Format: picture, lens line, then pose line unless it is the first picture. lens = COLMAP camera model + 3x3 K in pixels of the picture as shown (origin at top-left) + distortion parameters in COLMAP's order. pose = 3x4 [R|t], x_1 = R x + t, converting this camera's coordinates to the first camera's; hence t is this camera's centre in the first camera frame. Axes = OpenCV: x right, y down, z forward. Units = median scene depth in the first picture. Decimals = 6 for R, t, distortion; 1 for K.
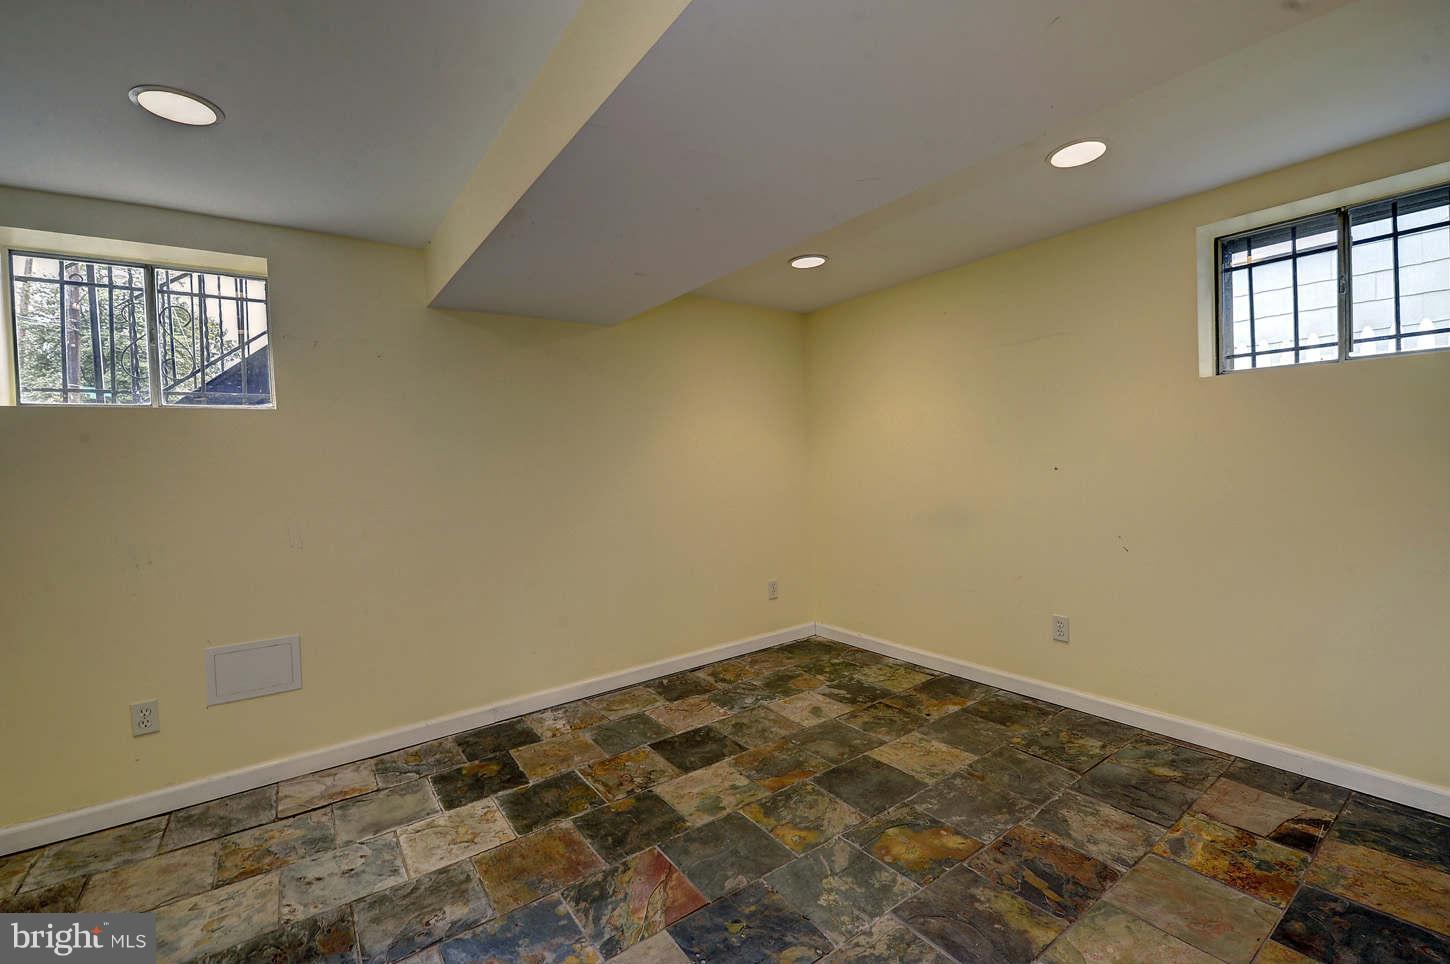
lens RADIAL K [[620.0, 0, 731.9], [0, 620.0, 479.2], [0, 0, 1]] dist [-0.018691, -0.000453]
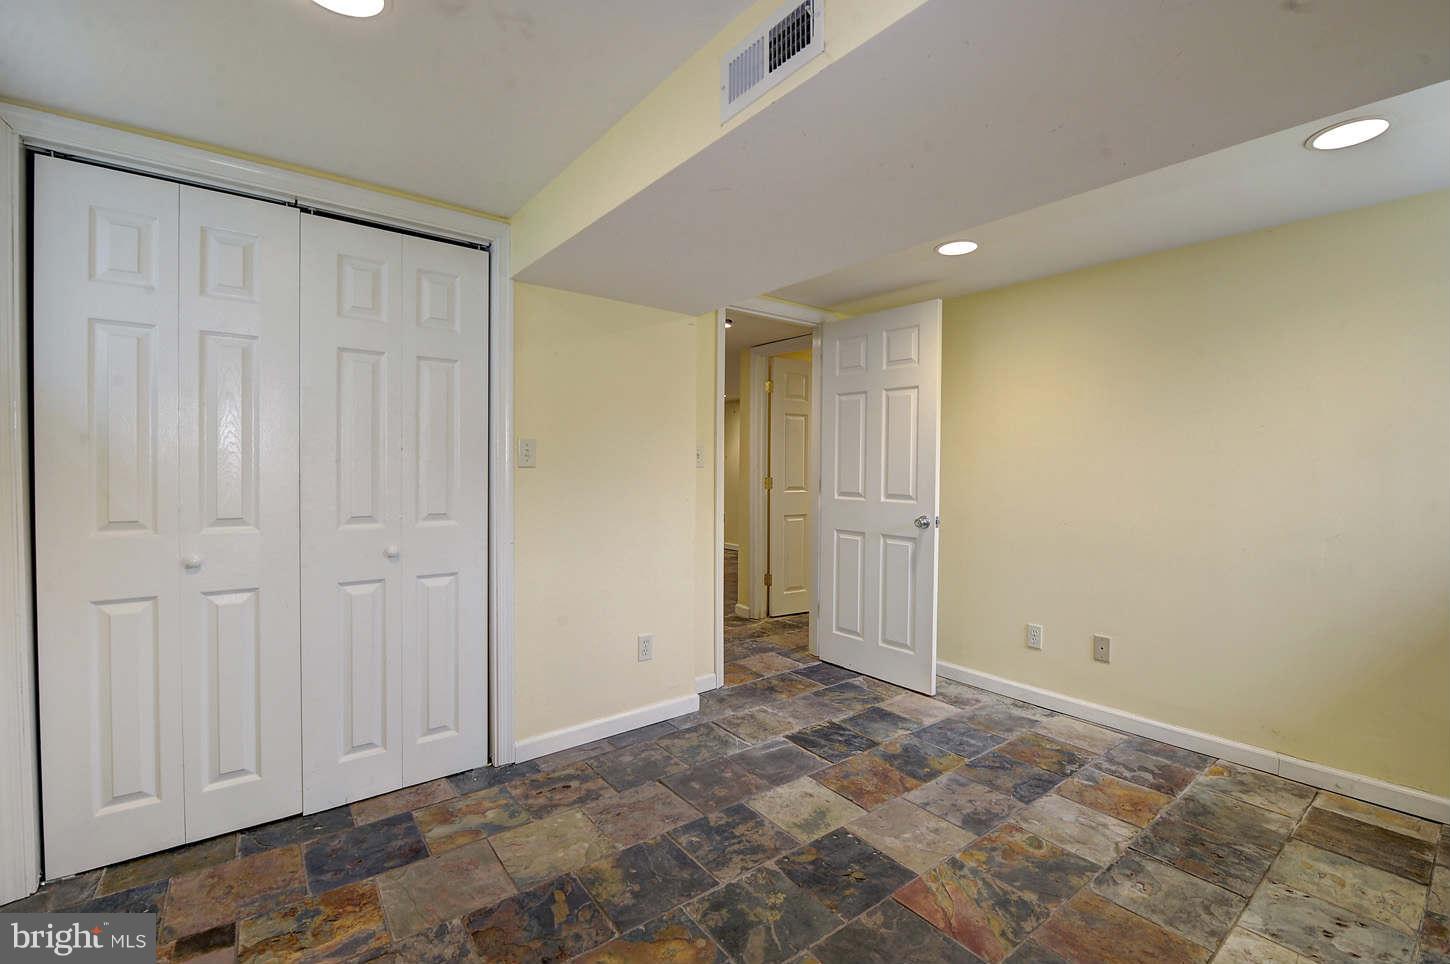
lens RADIAL K [[620.0, 0, 731.9], [0, 620.0, 479.2], [0, 0, 1]] dist [-0.018691, -0.000453]
pose [[-0.999293, 0.027391, -0.025771, 0.236749], [0.026151, 0.998540, 0.047262, -0.064399], [0.027028, 0.046555, -0.998550, 1.988772]]
